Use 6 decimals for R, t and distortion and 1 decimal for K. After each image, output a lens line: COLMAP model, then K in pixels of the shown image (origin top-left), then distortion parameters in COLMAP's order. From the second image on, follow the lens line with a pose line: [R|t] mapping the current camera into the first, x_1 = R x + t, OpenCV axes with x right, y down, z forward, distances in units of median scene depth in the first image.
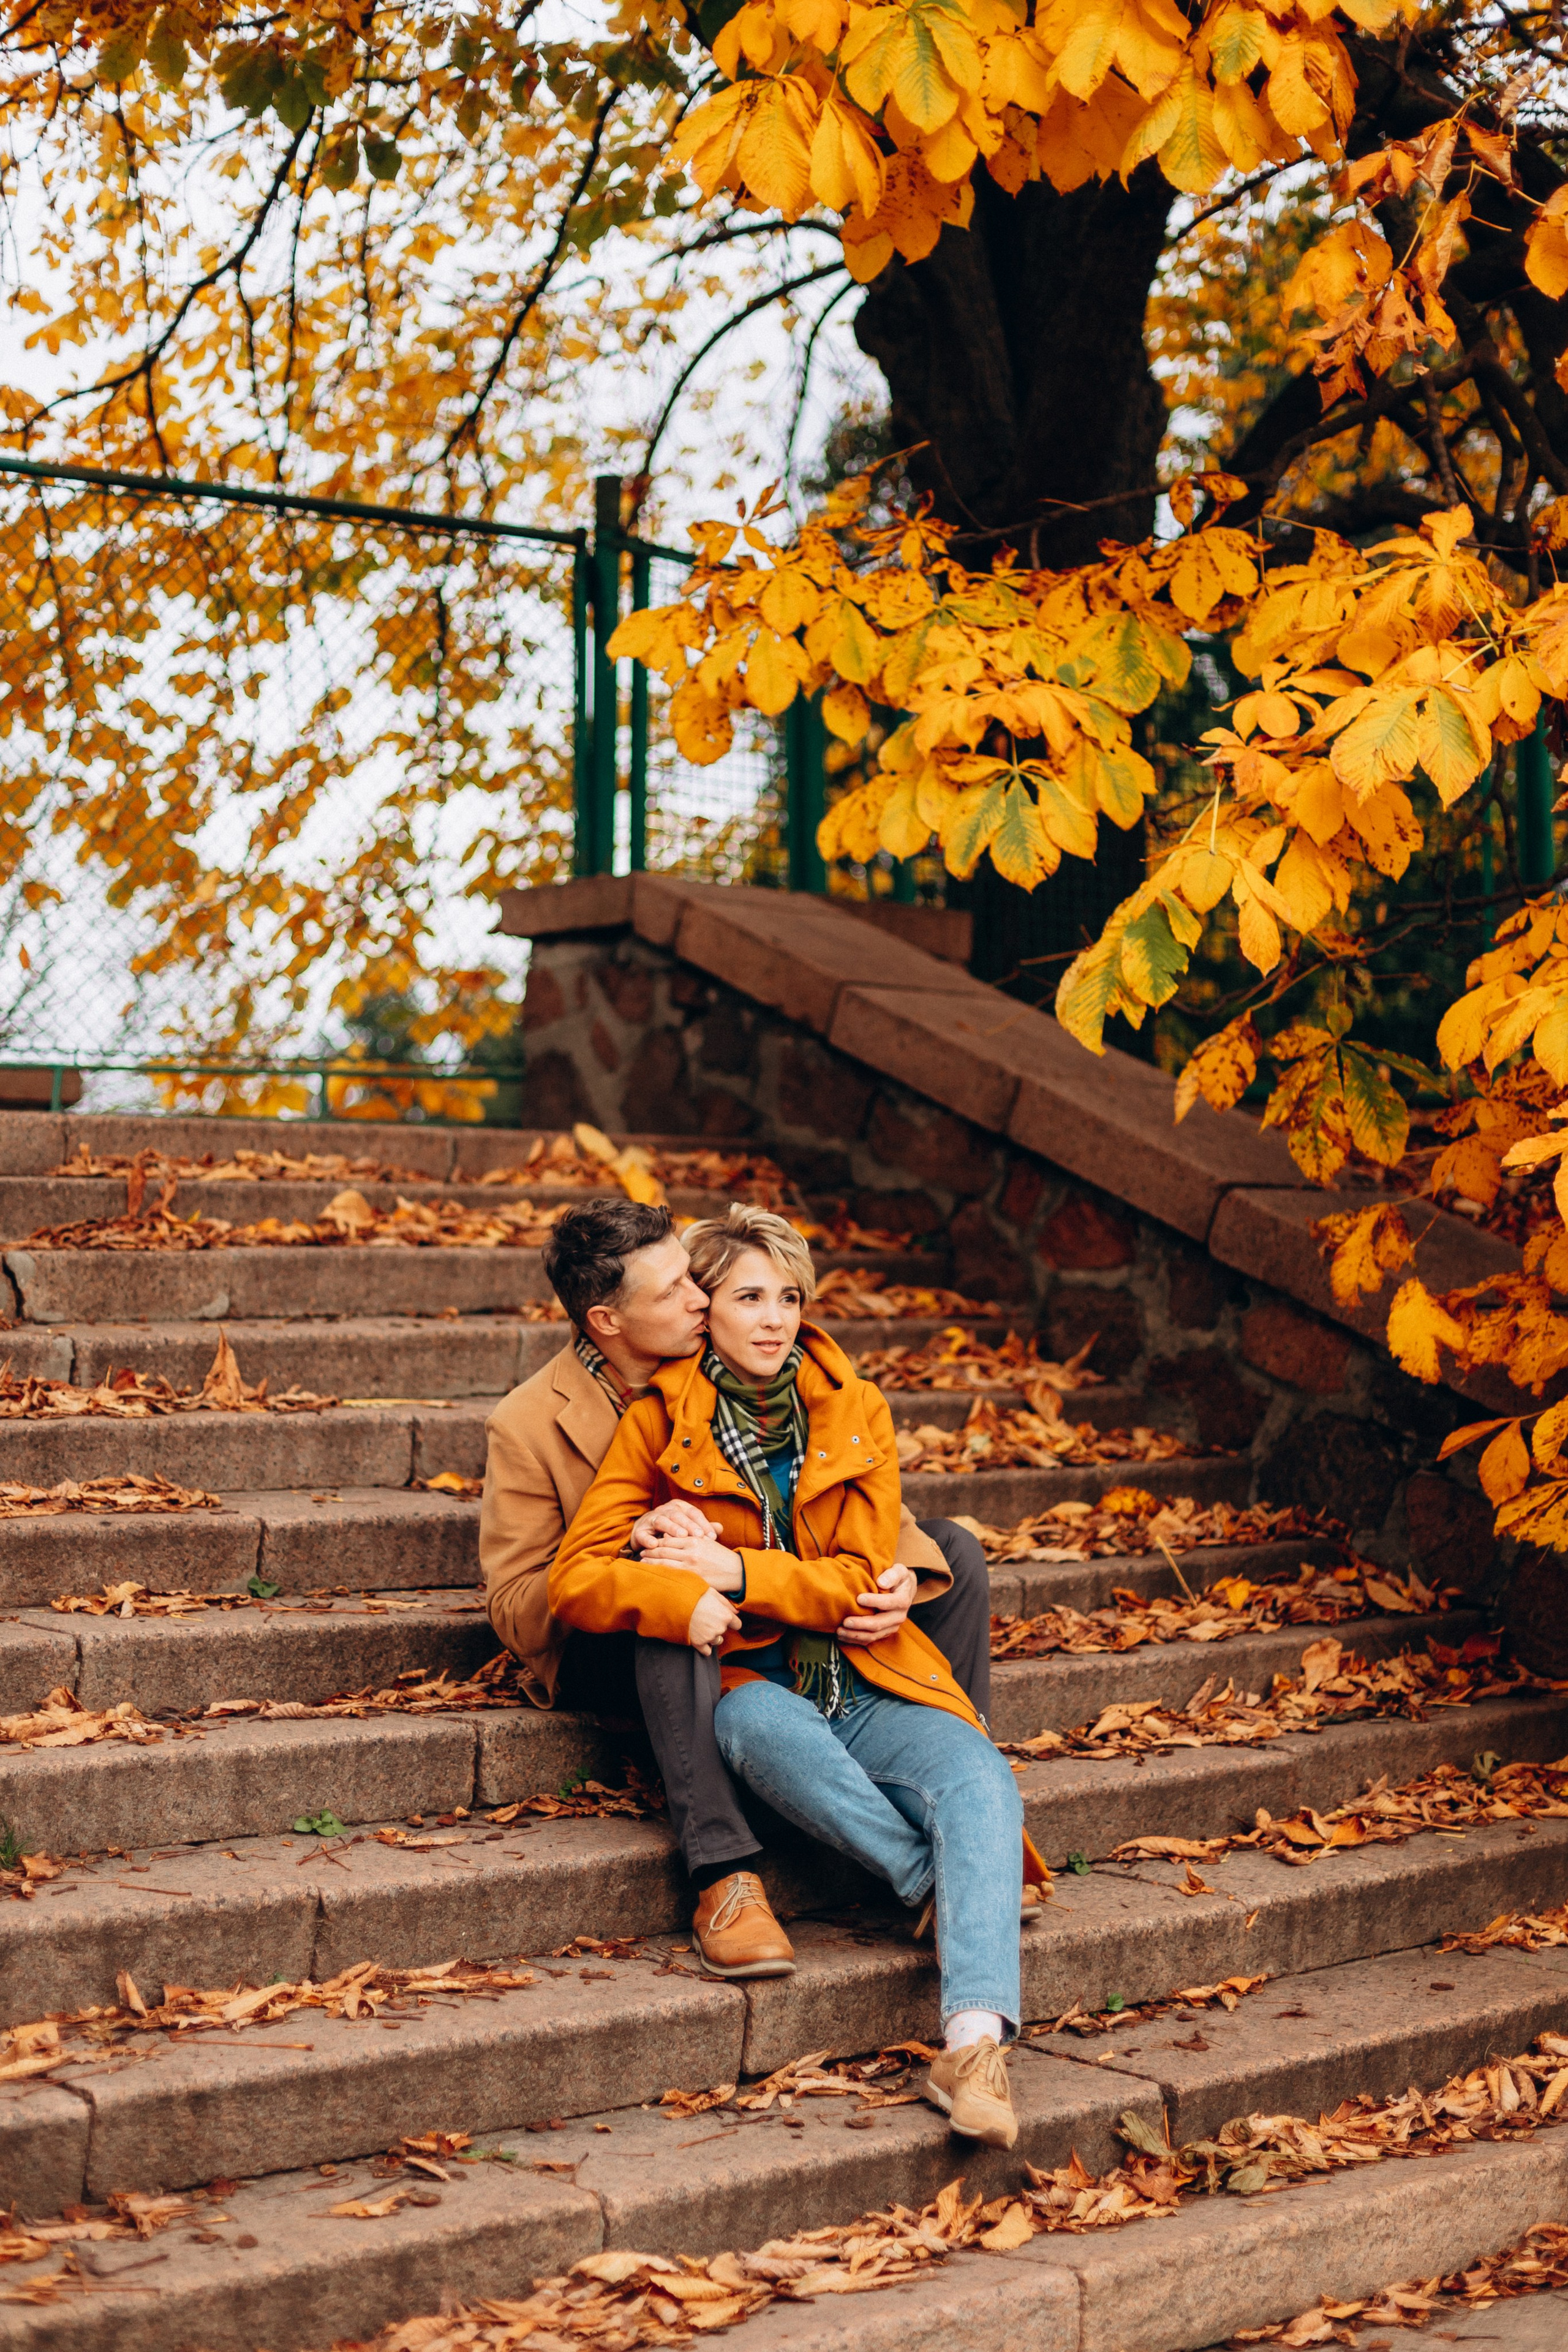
lens RADIAL K [[3463.3, 0, 784.0], [0, 3463.3, 1176.0], [0, 0, 1]] dist [-0.015527, 0.011704]
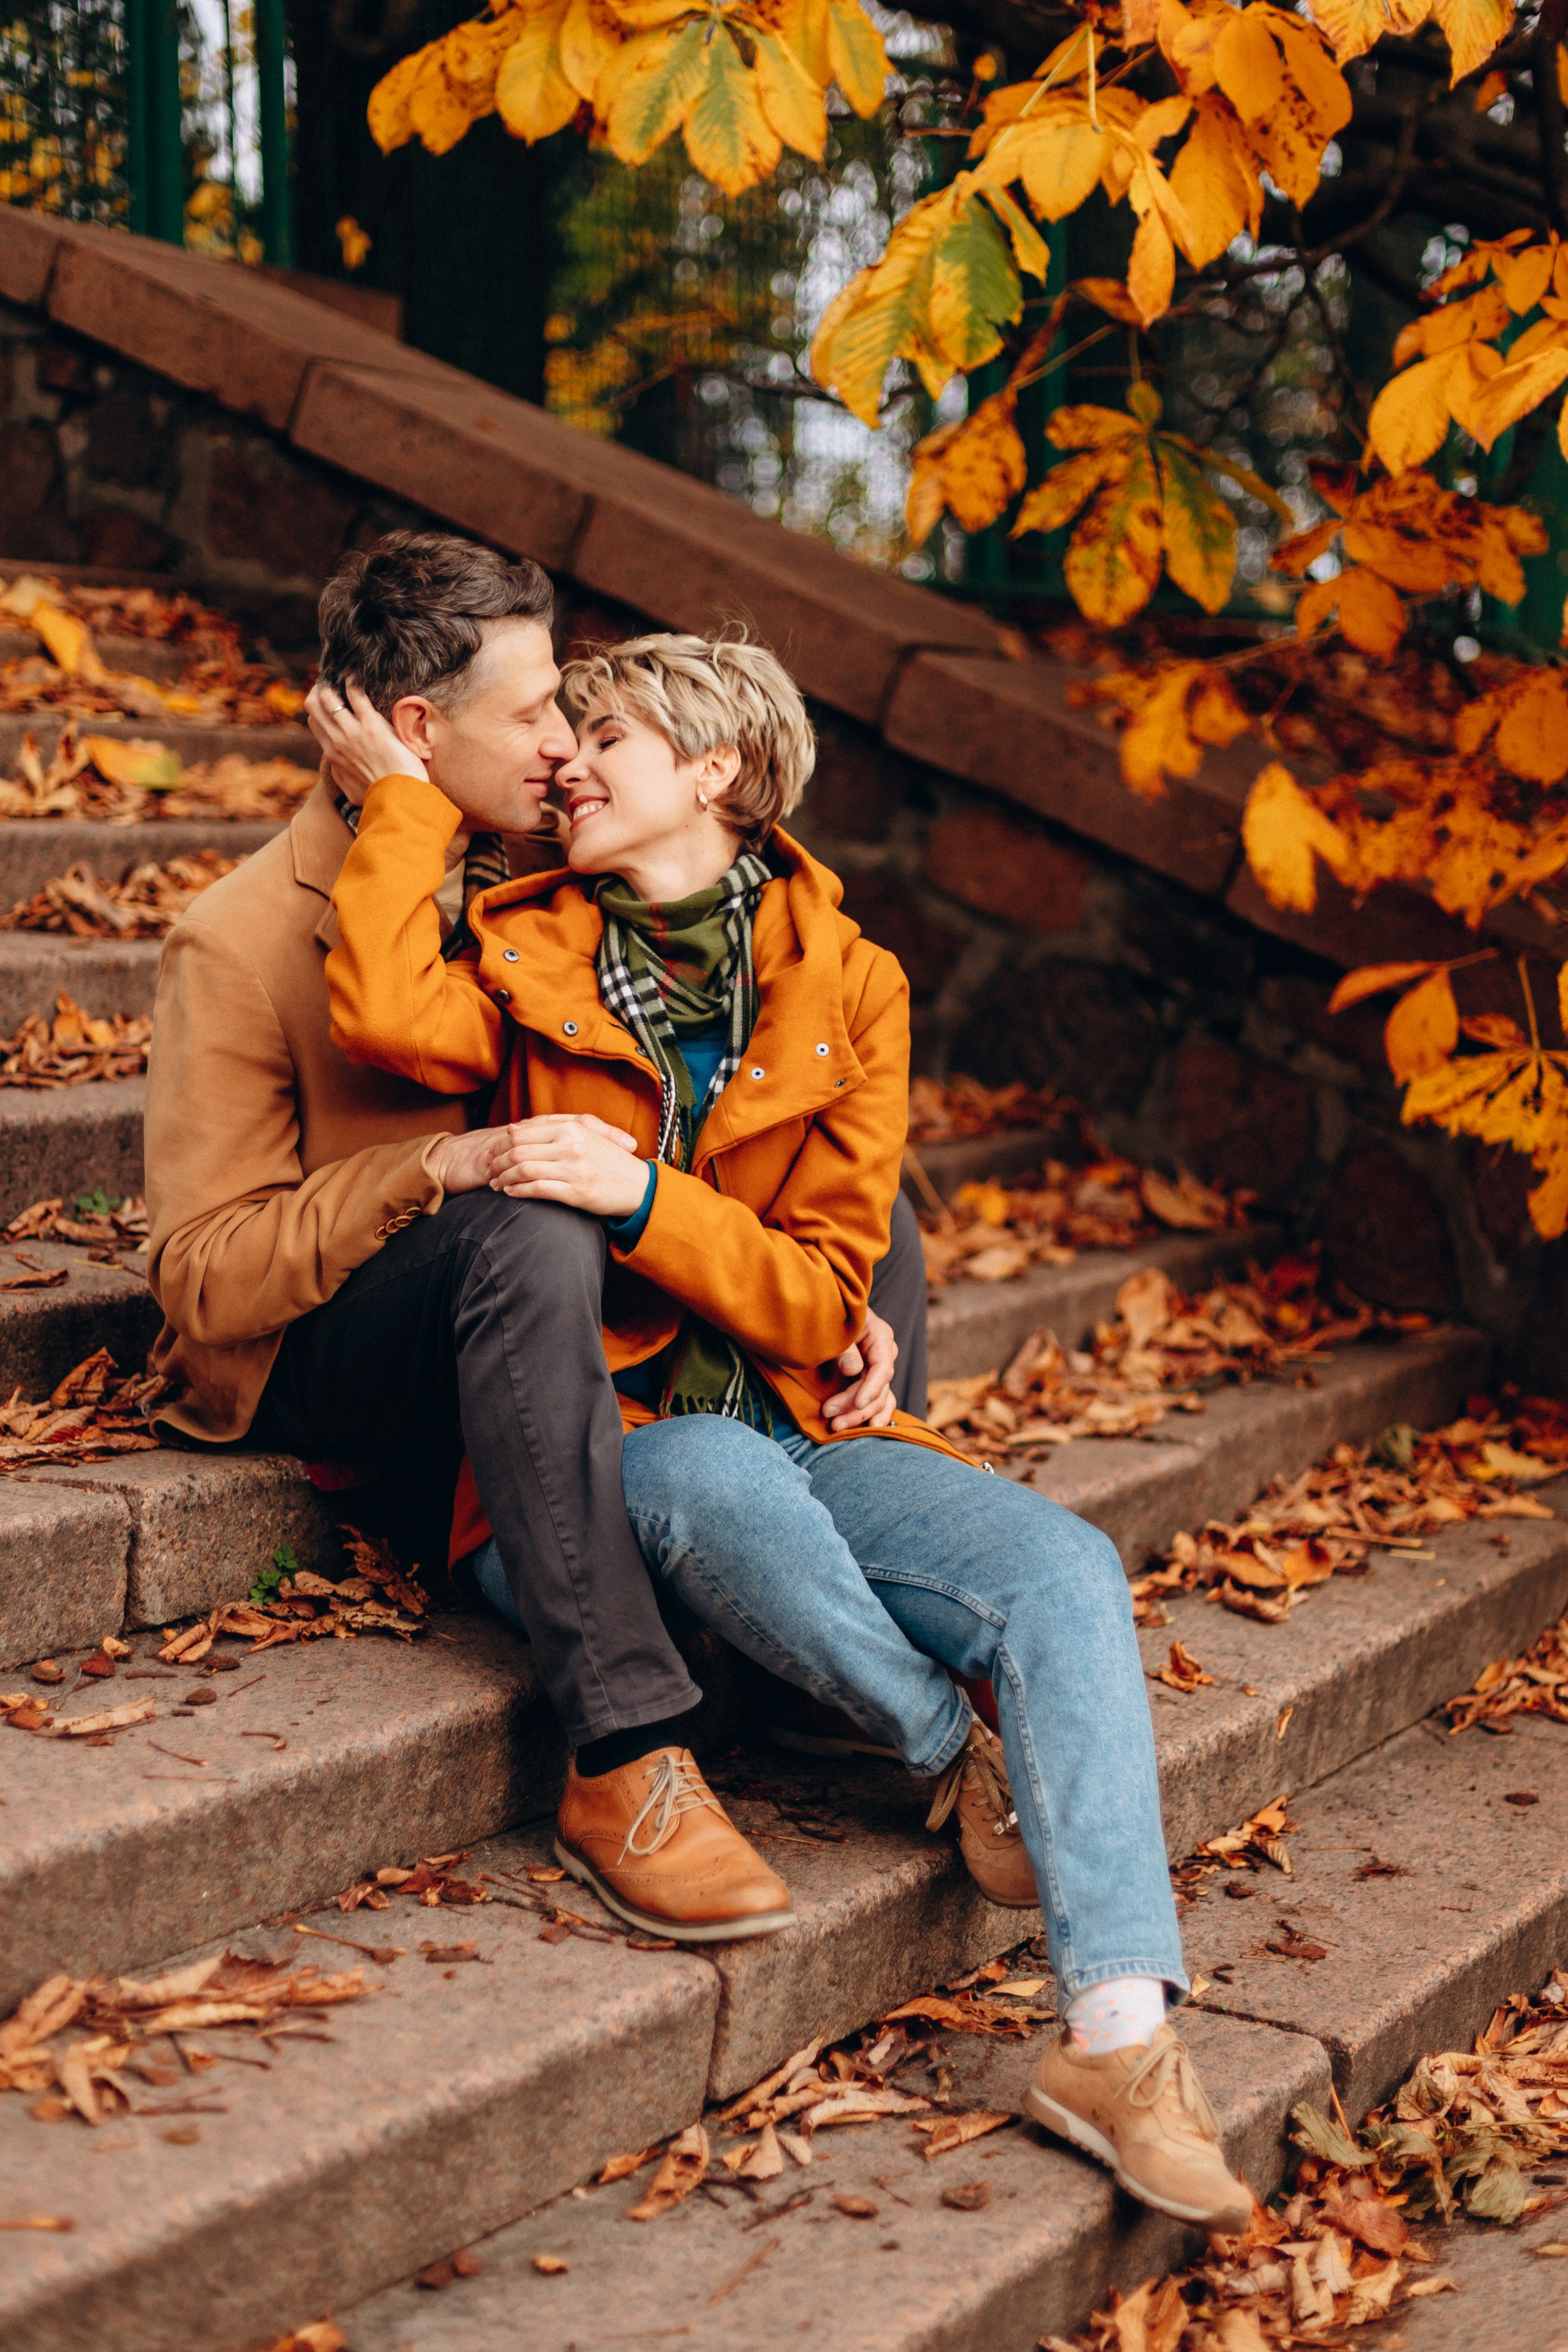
lens RADIAL K [[3463.3, 0, 784.0], [0, 3463.3, 1176.0], [0, 0, 1]] dist [-0.015527, 0.011704]
pose [[0.961560, -0.016633, 0.274089, -0.139460], [-0.019990, 0.991275, 0.130286, 0.026781], [-0.273865, -0.130757, 0.952838, 0.415129]]
